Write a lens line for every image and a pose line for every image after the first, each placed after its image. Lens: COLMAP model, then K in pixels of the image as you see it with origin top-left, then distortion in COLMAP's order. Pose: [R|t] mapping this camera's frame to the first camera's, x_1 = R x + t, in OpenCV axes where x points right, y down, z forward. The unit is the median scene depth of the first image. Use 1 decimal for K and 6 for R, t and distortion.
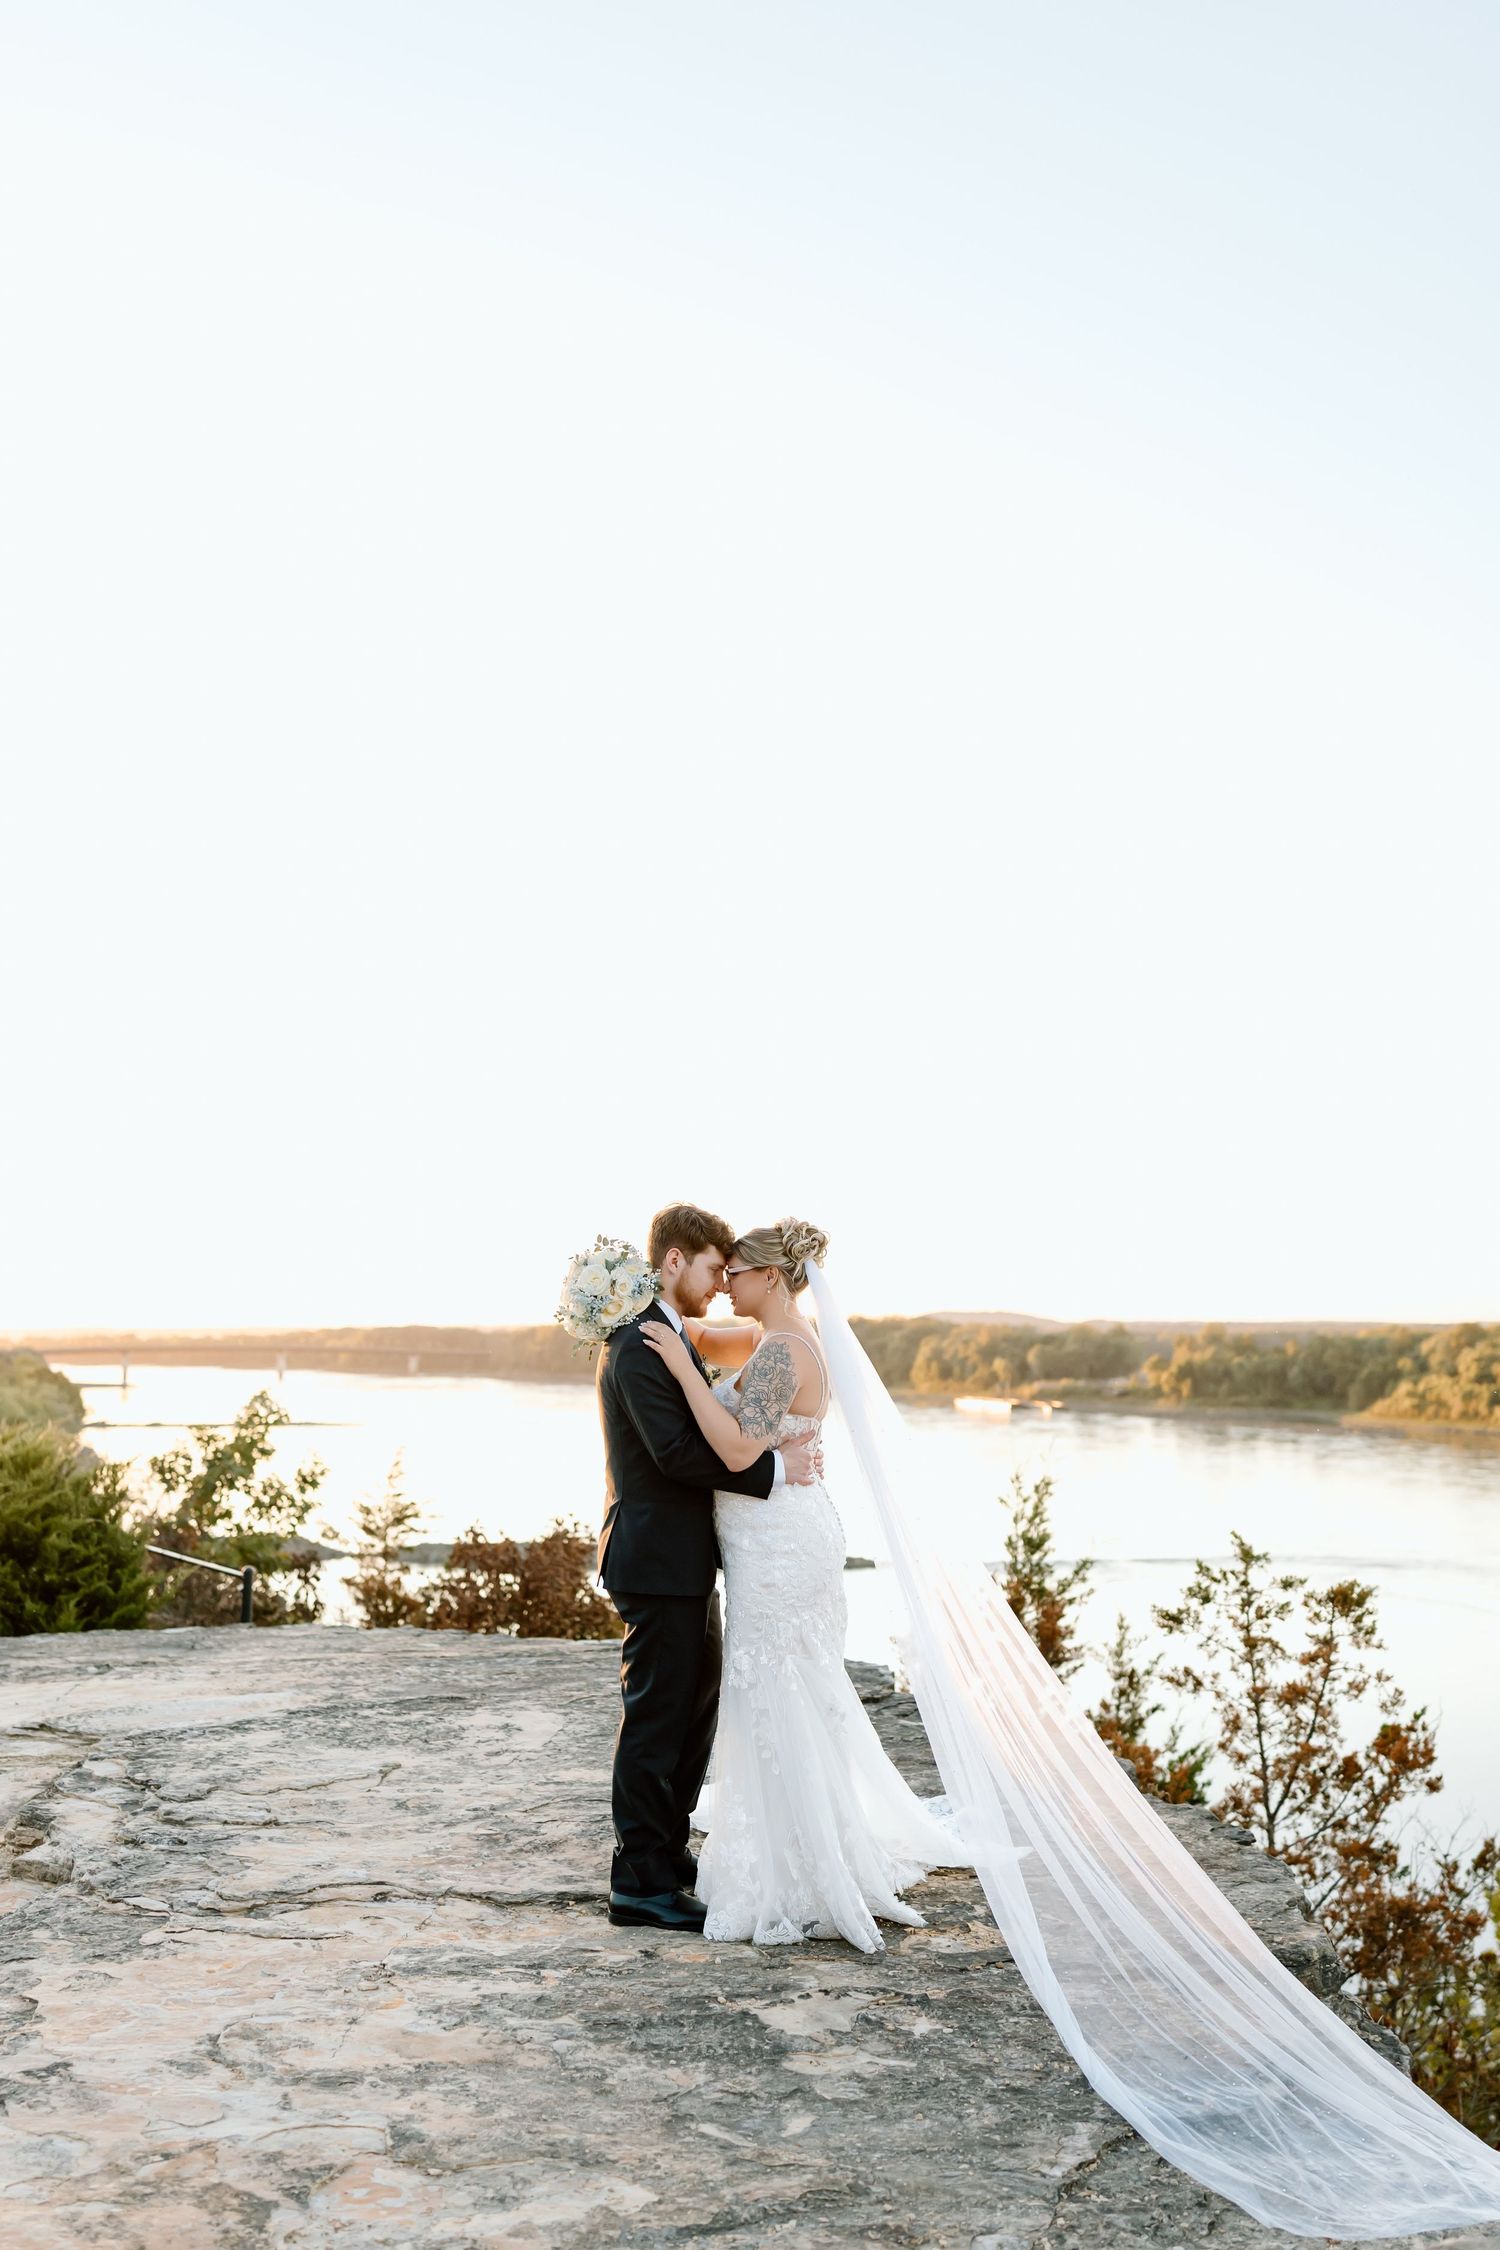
lens RADIAL K [[2220.9, 0, 745.5], [0, 2220.9, 1078.5], [0, 0, 1]] dist [0.014200, -0.033842]
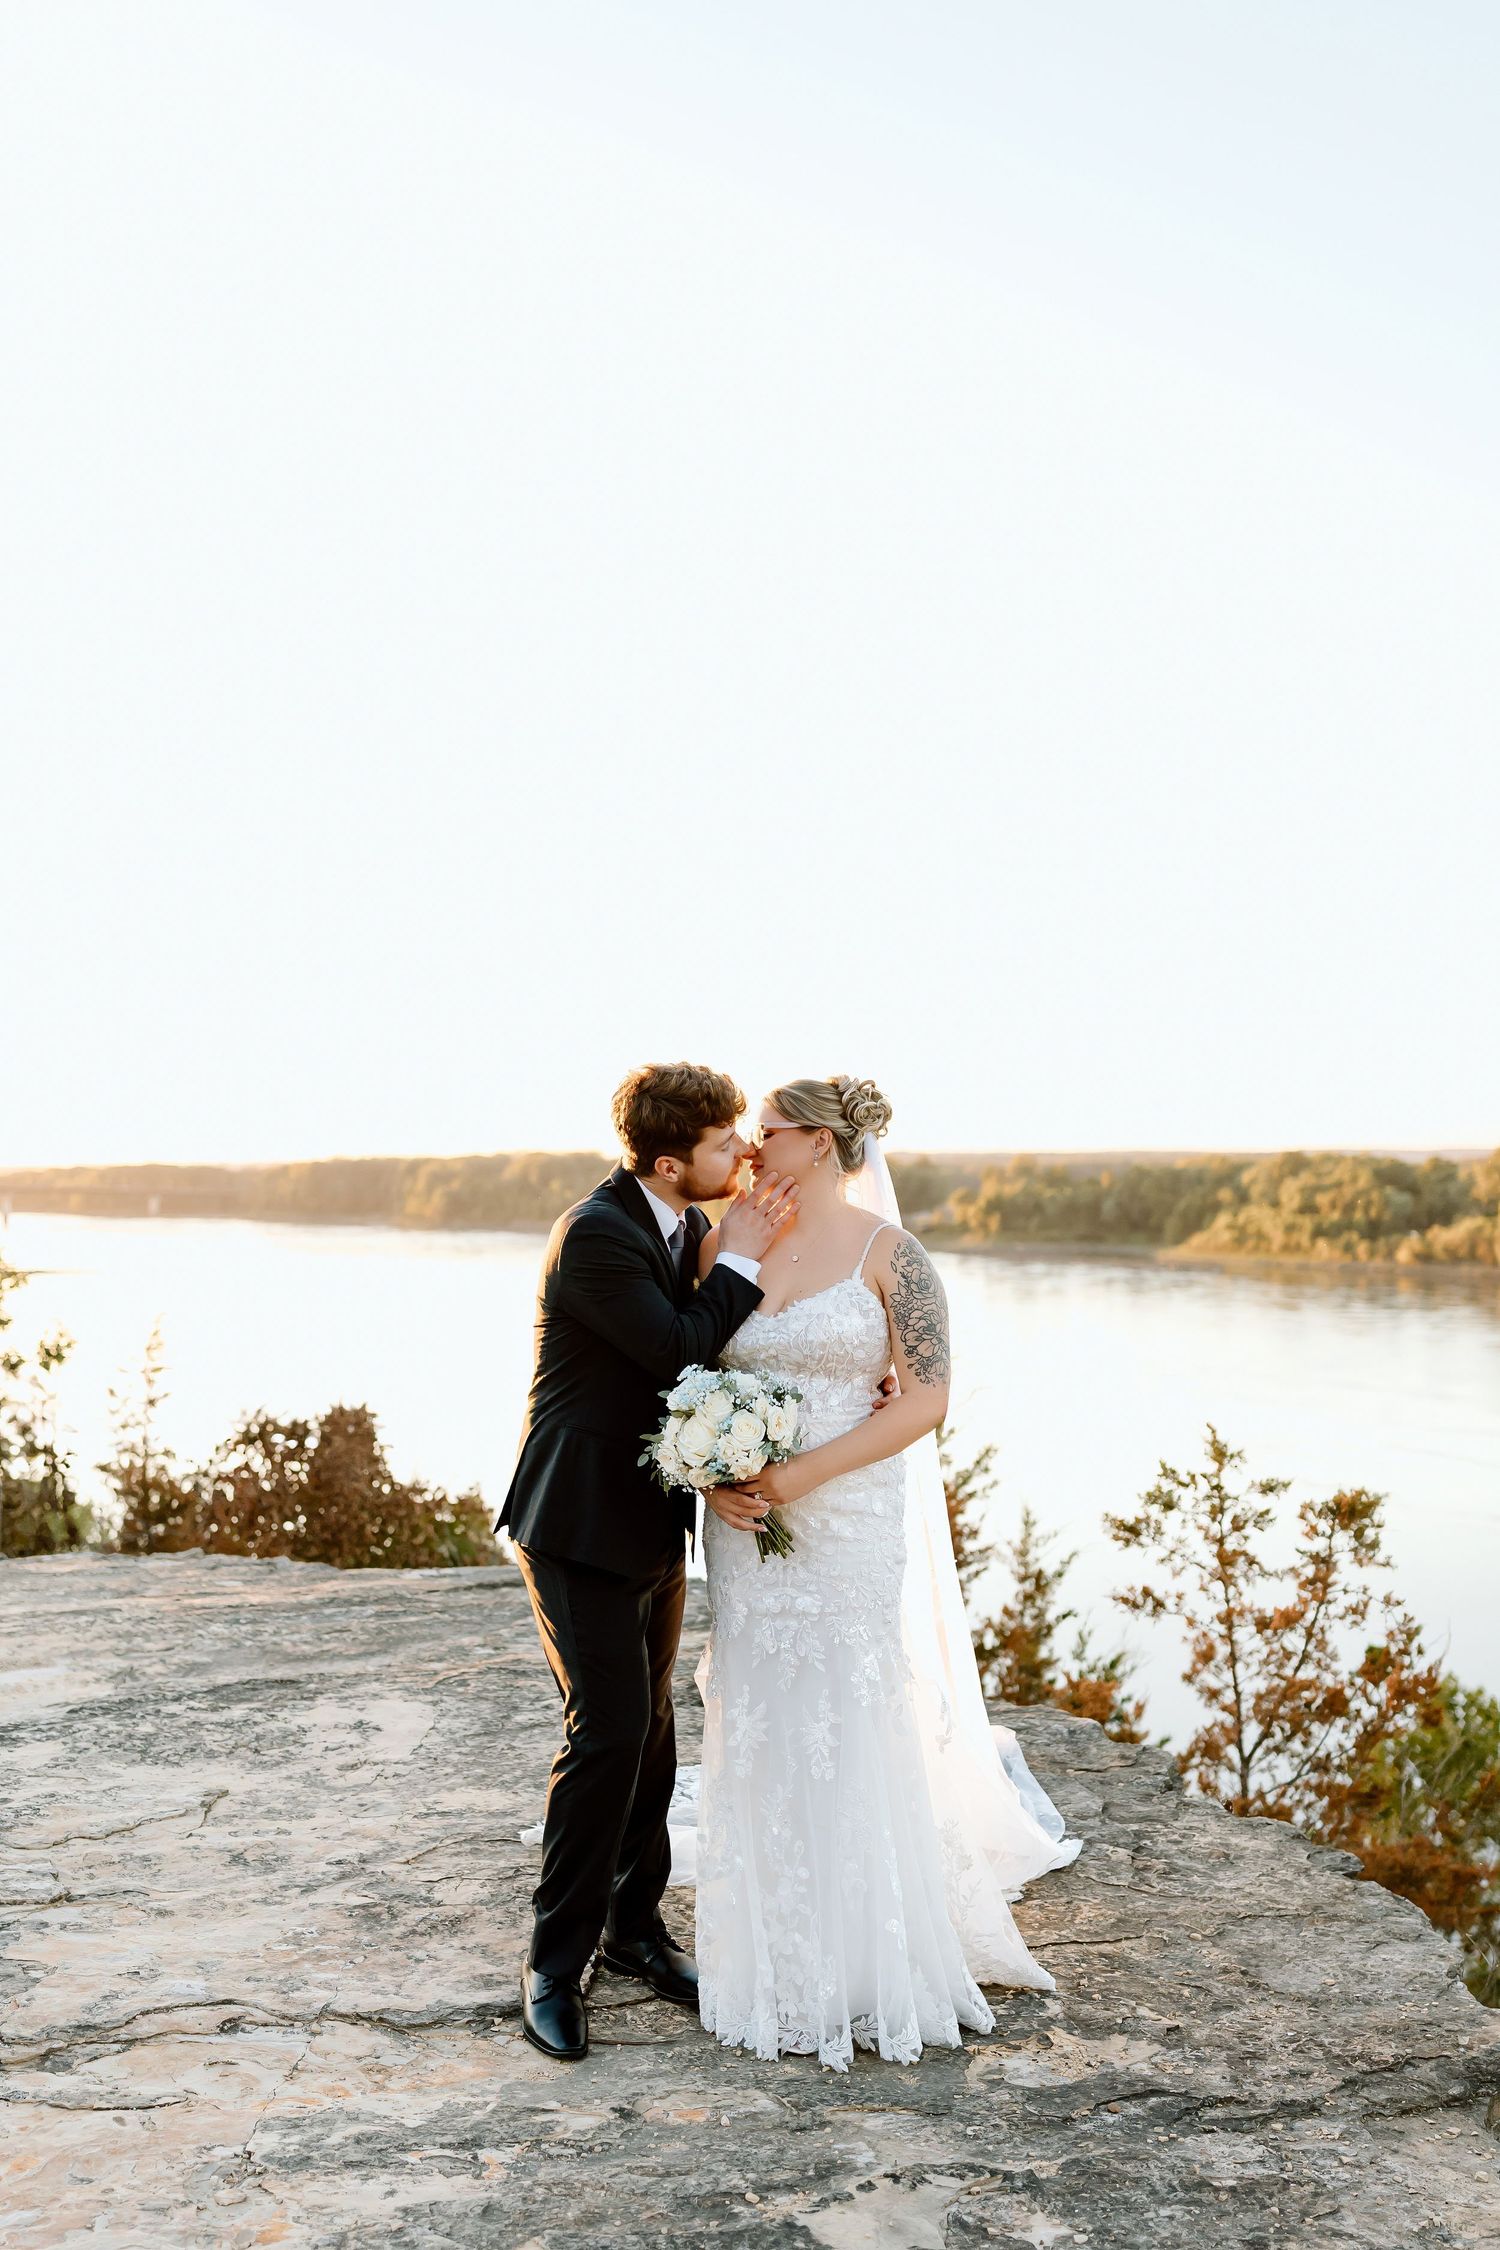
lens RADIAL K [[2431.4, 0, 688.2], [0, 2431.4, 1191.9], [0, 0, 1]] dist [0.017290, -0.022894]
pose [[0.997580, -0.008934, 0.068954, -0.051560], [0.000326, 0.992300, 0.123856, 0.006439], [-0.069530, -0.123534, 0.989901, 0.189027]]
